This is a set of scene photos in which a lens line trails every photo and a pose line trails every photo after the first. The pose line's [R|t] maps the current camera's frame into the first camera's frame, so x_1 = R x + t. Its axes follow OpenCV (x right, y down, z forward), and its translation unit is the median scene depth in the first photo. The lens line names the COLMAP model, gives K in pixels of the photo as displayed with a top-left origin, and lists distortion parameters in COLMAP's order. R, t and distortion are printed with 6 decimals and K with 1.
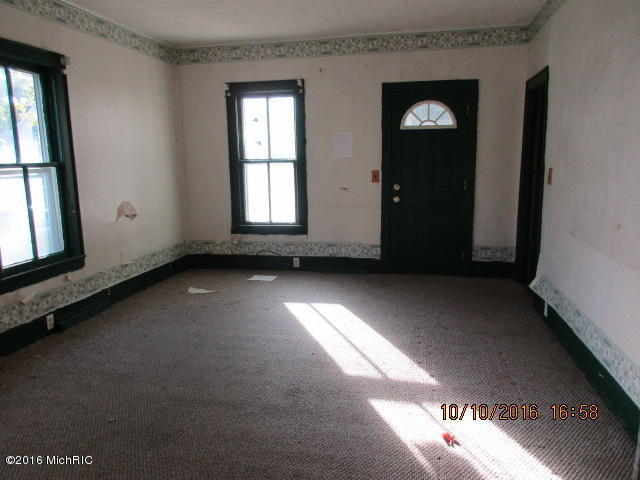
lens RADIAL K [[478.5, 0, 321.5], [0, 478.5, 238.2], [0, 0, 1]] dist [-0.002323, -0.002019]
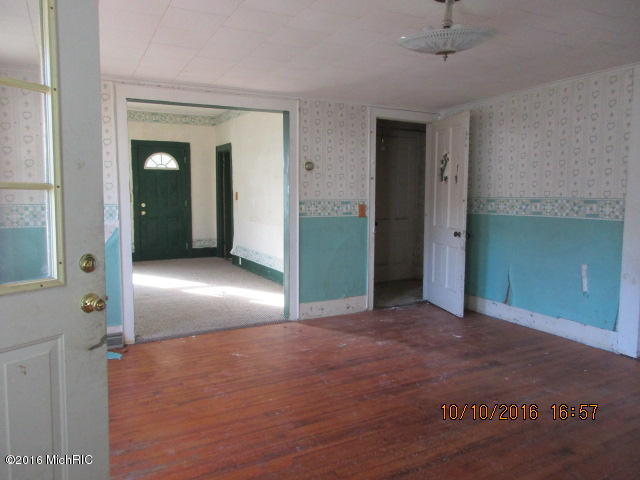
lens RADIAL K [[478.5, 0, 319.8], [0, 478.5, 238.0], [0, 0, 1]] dist [-0.002323, -0.002019]
pose [[0.766653, -0.047668, 0.640290, -0.428496], [0.095759, 0.994576, -0.040613, 0.125996], [-0.634881, 0.092450, 0.767059, -0.589929]]
